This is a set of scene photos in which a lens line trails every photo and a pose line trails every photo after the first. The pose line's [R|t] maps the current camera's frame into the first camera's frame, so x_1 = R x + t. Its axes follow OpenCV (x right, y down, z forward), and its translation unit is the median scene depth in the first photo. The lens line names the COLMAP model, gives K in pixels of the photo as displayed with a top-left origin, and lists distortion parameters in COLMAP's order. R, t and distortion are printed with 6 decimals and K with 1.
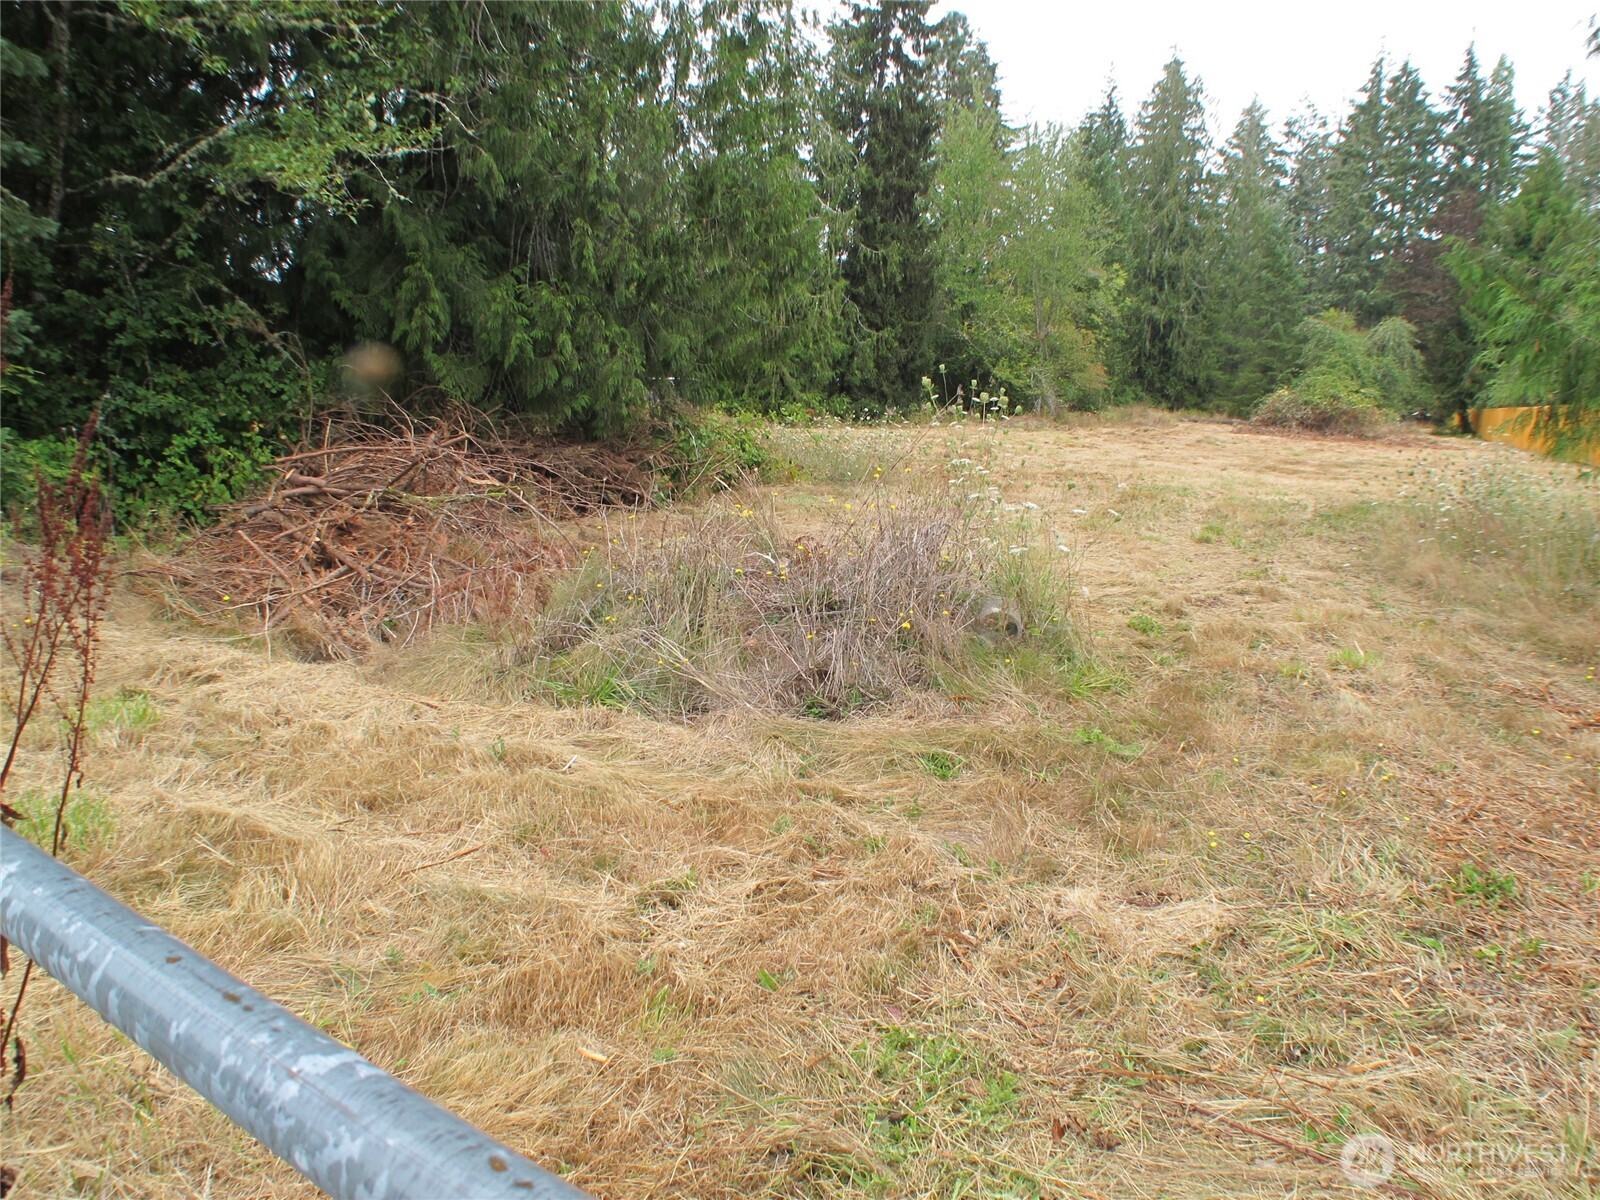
lens RADIAL K [[1295.1, 0, 800.8], [0, 1295.1, 619.2], [0, 0, 1]] dist [-0.200997, 0.170362]
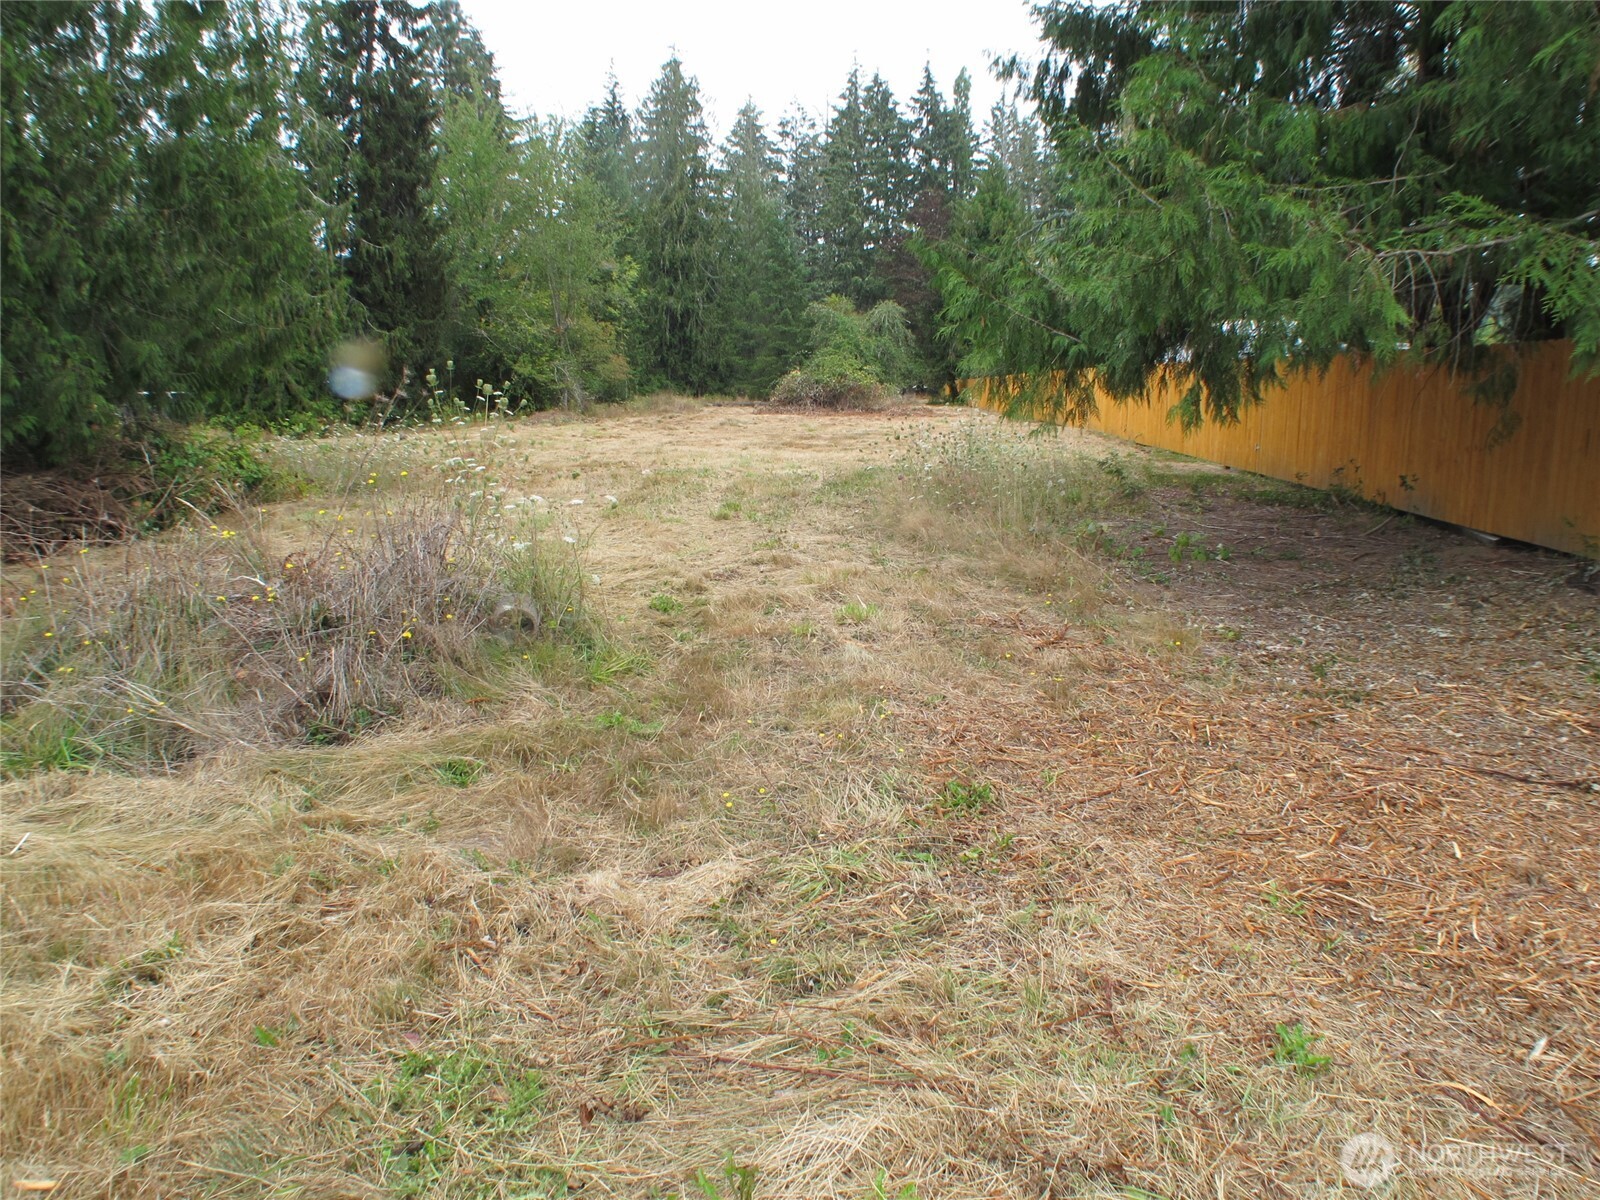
lens RADIAL K [[1316.8, 0, 800.0], [0, 1316.8, 600.0], [0, 0, 1]] dist [-0.207816, 0.200601]
pose [[0.868082, -0.116262, 0.482614, -0.141359], [0.115656, 0.992801, 0.031136, -0.018817], [-0.482760, 0.028788, 0.875280, 0.022125]]
